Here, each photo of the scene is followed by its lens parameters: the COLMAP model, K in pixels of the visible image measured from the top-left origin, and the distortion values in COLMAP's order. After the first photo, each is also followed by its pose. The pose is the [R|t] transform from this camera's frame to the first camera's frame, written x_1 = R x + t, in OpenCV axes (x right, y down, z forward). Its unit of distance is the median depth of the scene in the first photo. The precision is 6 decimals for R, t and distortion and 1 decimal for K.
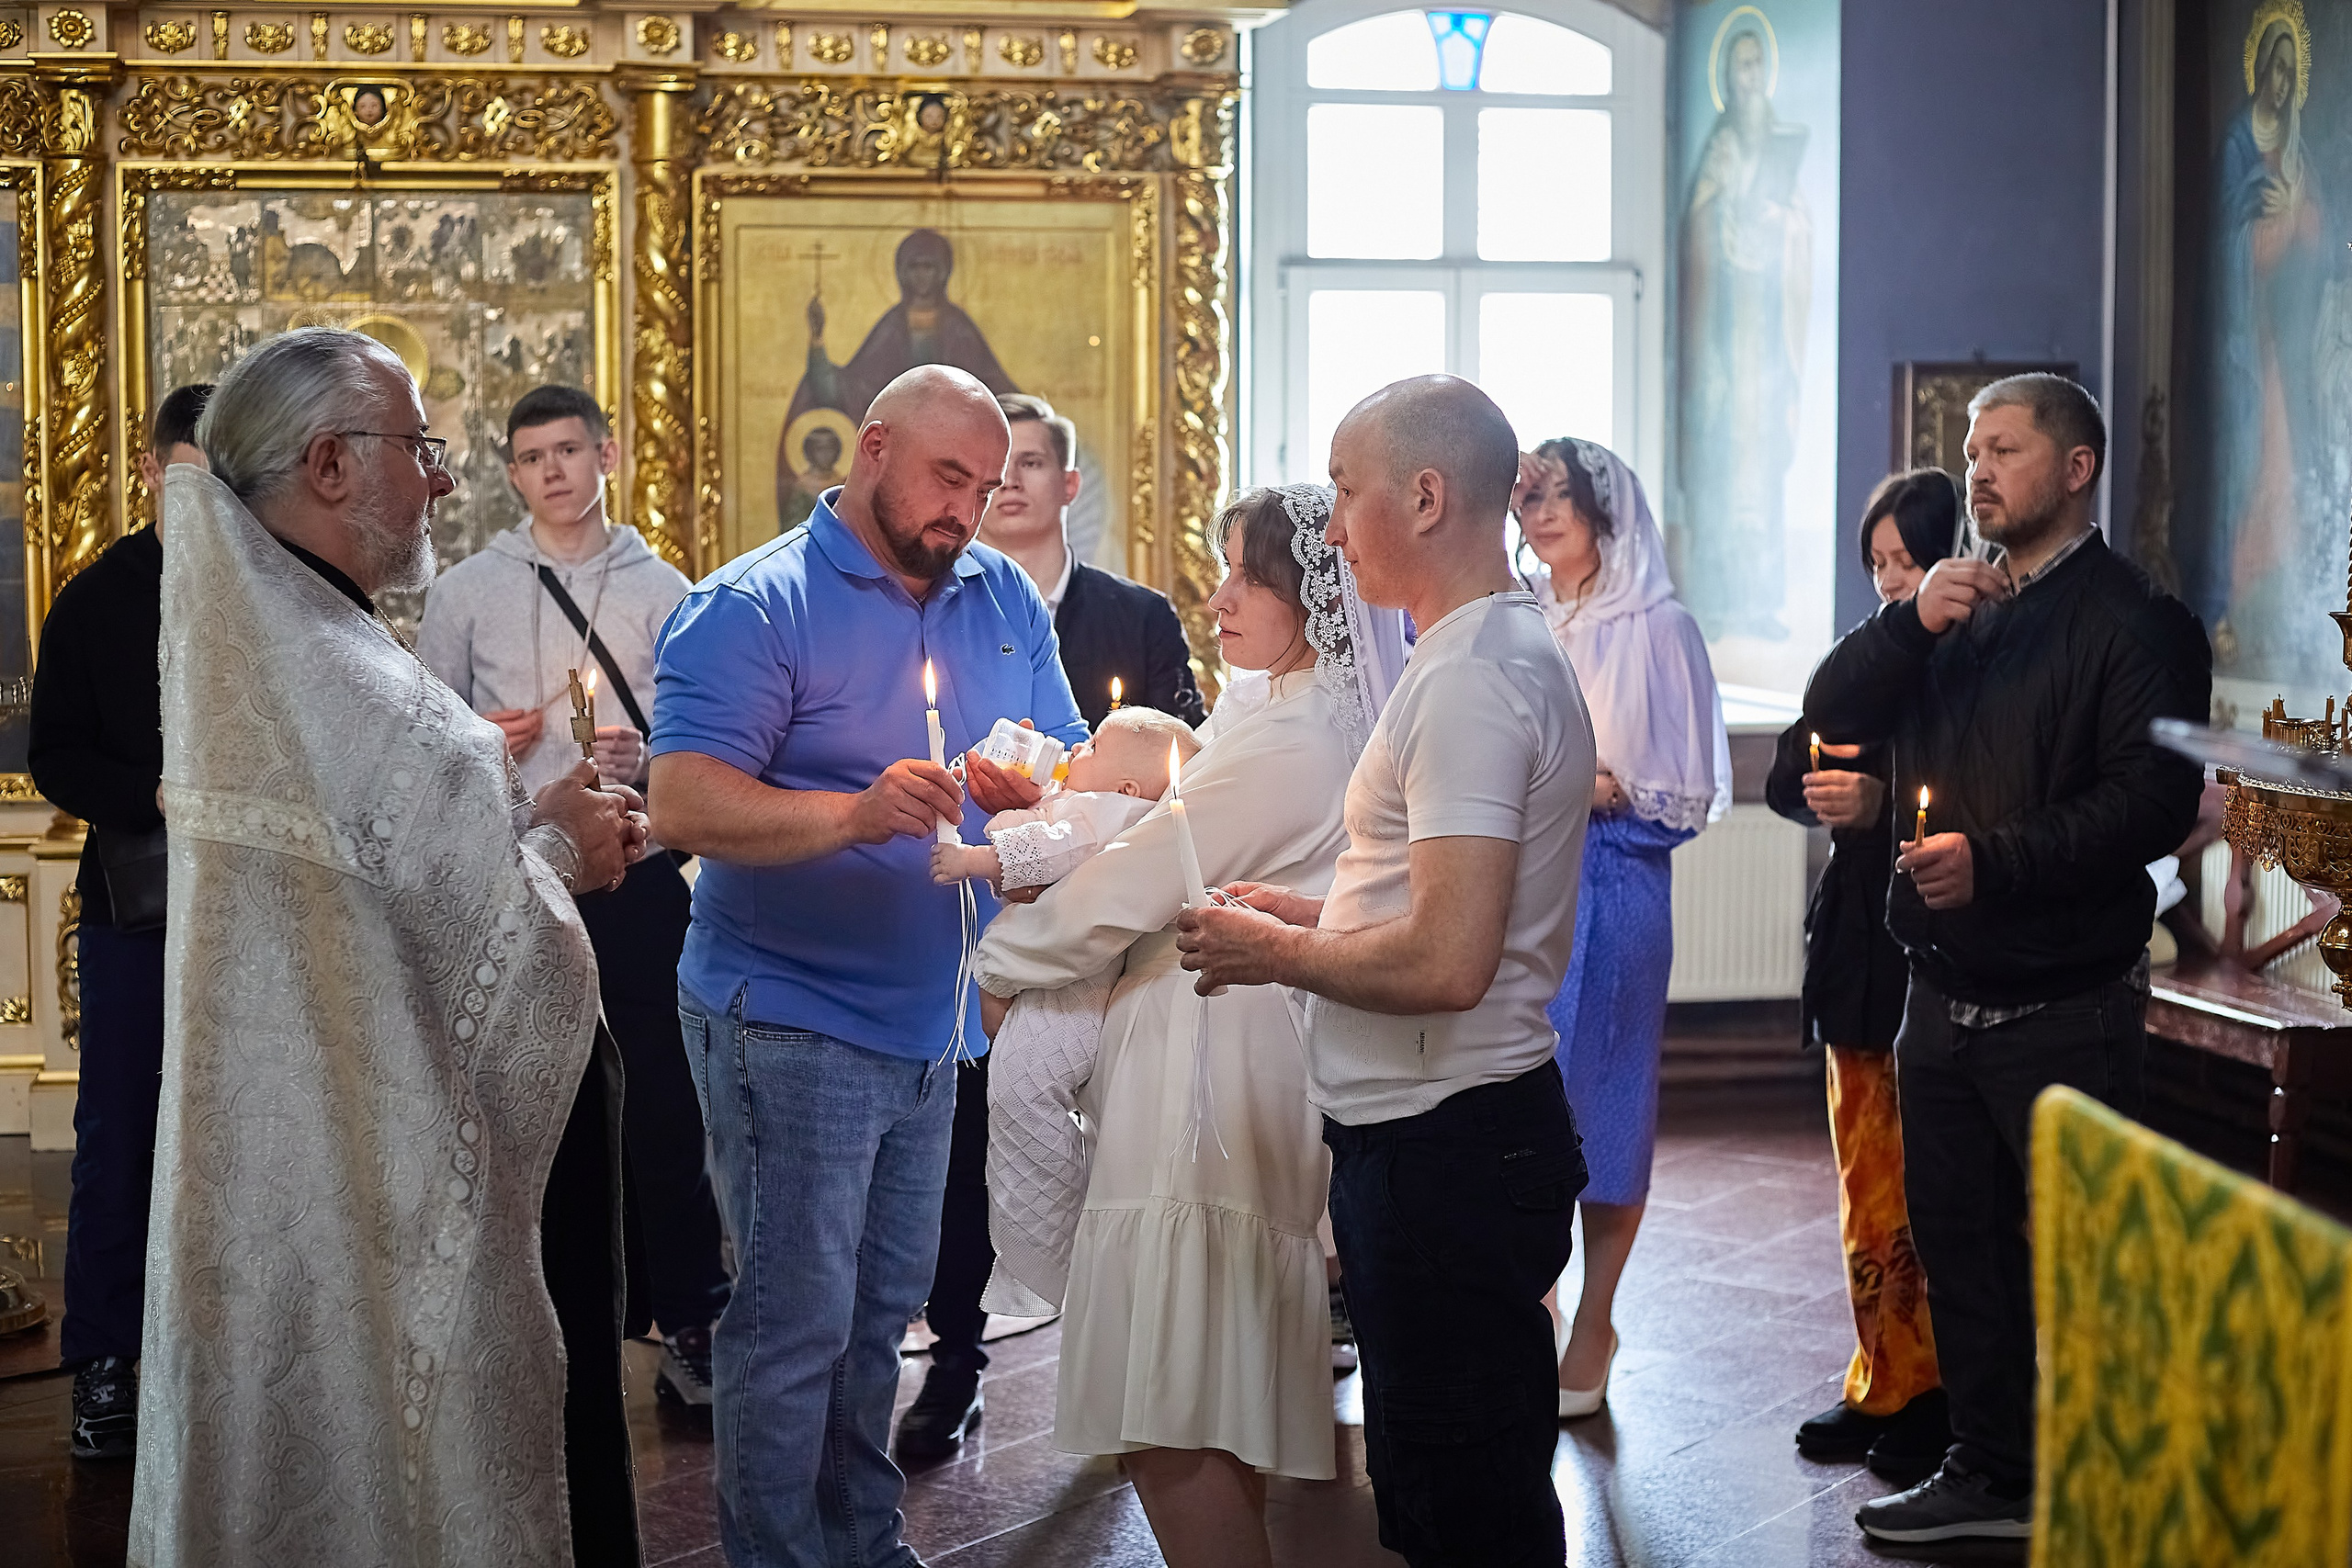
lens RADIAL K [[3476.0, 0, 1176.0], [0, 3476.0, 784.0], [0, 0, 1]] dist [-0.091859, -0.044002]
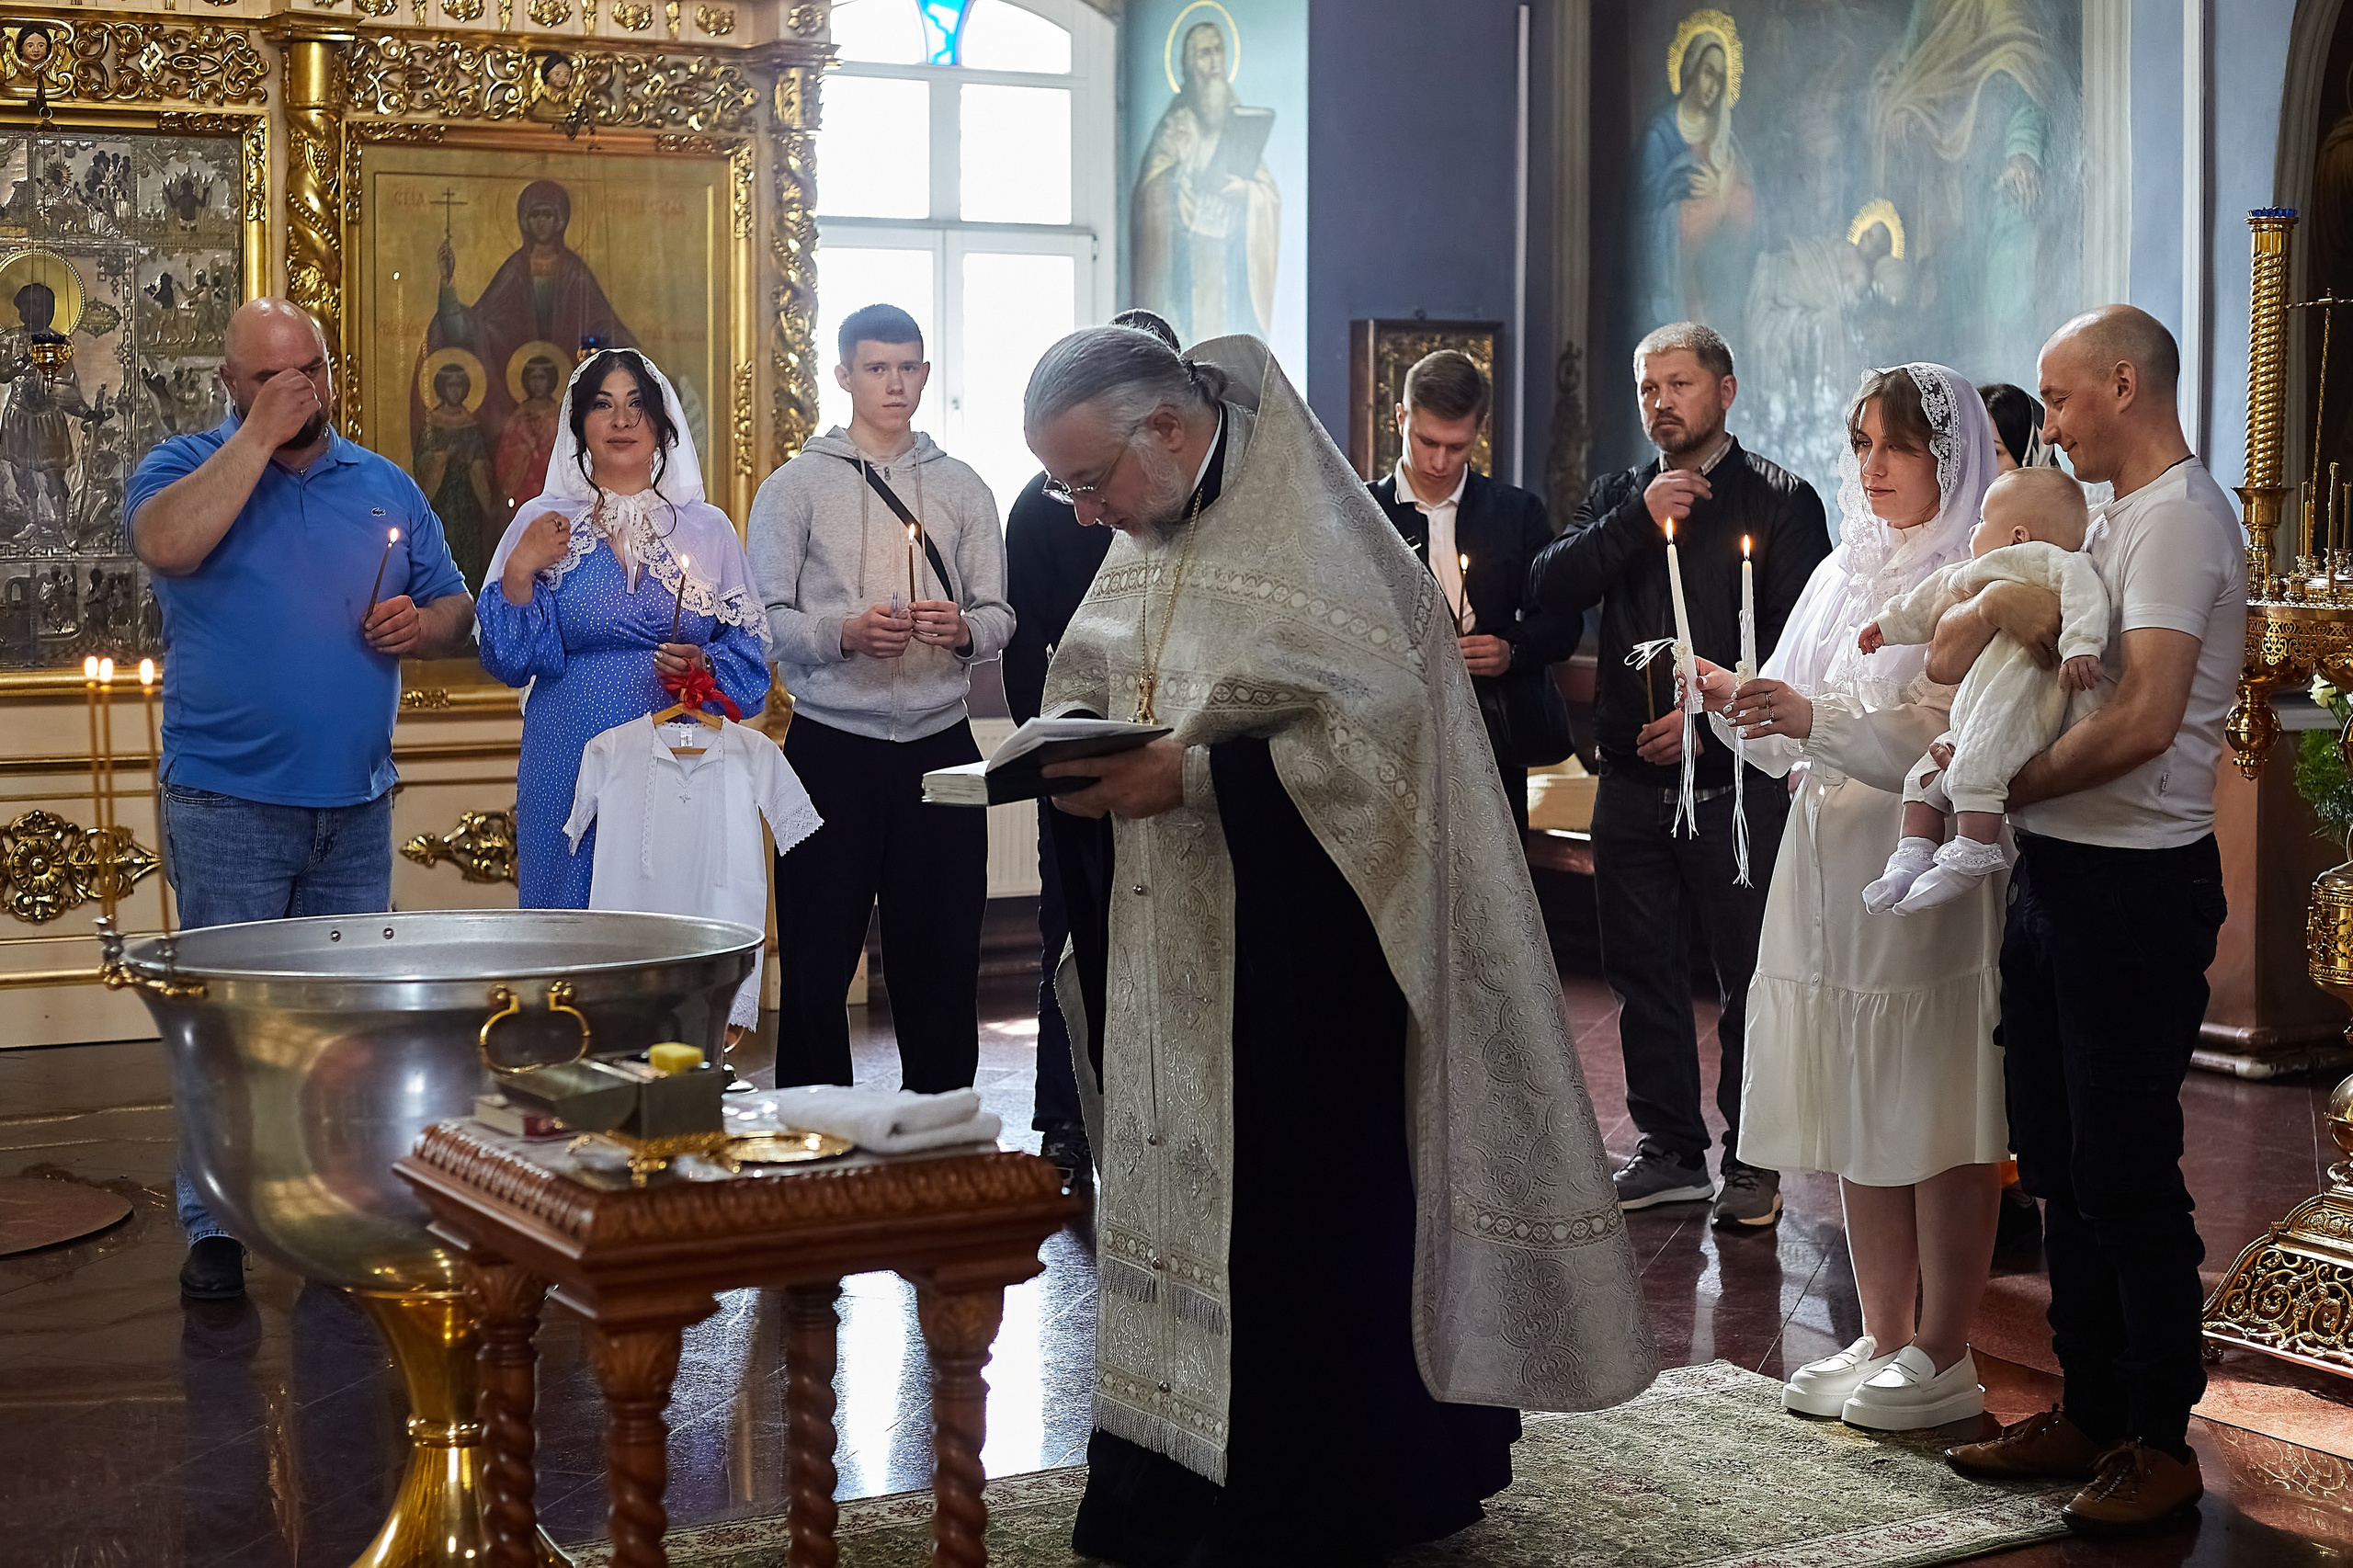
lens RADIAL K [[3477.8, 0, 1176.5], [0, 3477.8, 784.0], [0, 0, 1]] dist [-0.091859, -0.044002]
pose [[0.945116, -0.026556, 0.325653, -0.242458], [0.024886, 0.999647, 0.009293, 0.020744], [-0.325785, -0.000679, 0.945444, -0.068602]]
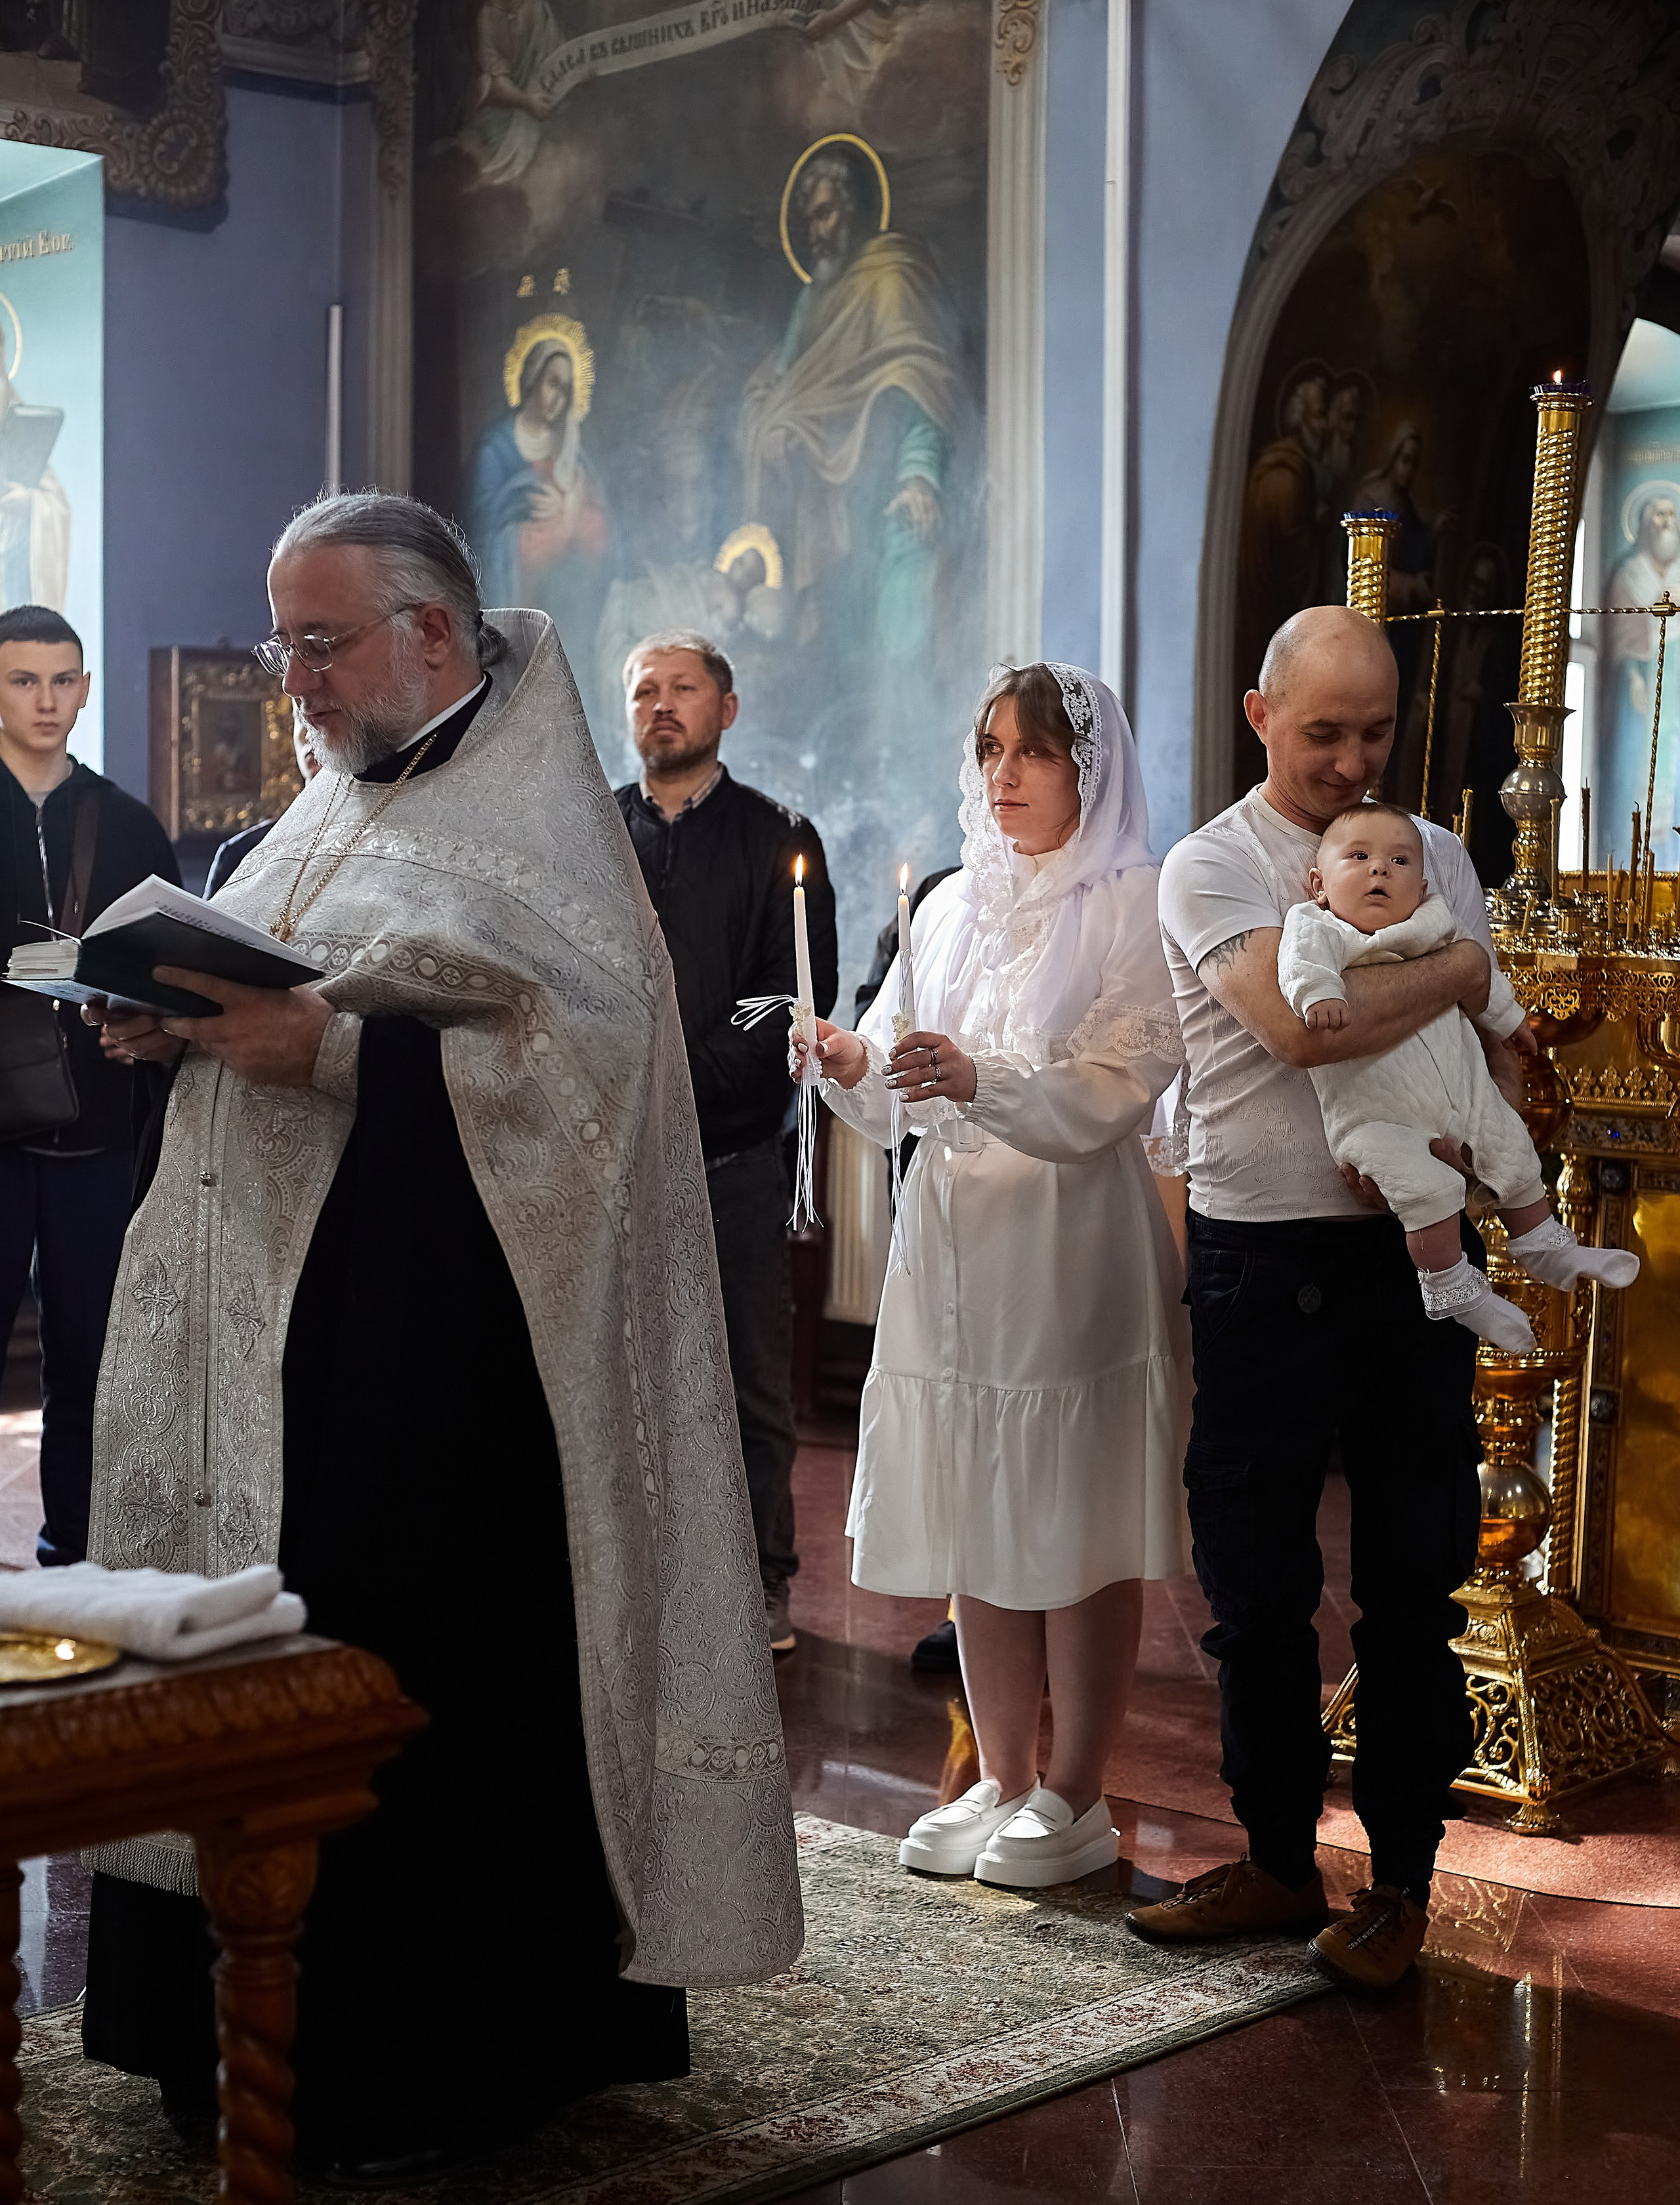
lens RADIAL K [[3547.0, 0, 747.5], [0, 3547.0, 1251.9], [0, 0, 1]] dist [-0.089208, -0.097383]
pose [[0.823150, -0.050336, 0.565589, -0.267455], [0.032821, 0.998616, 0.041106, 0.021583], [-0.566875, -0.015273, 0.823662, 0.039805]]
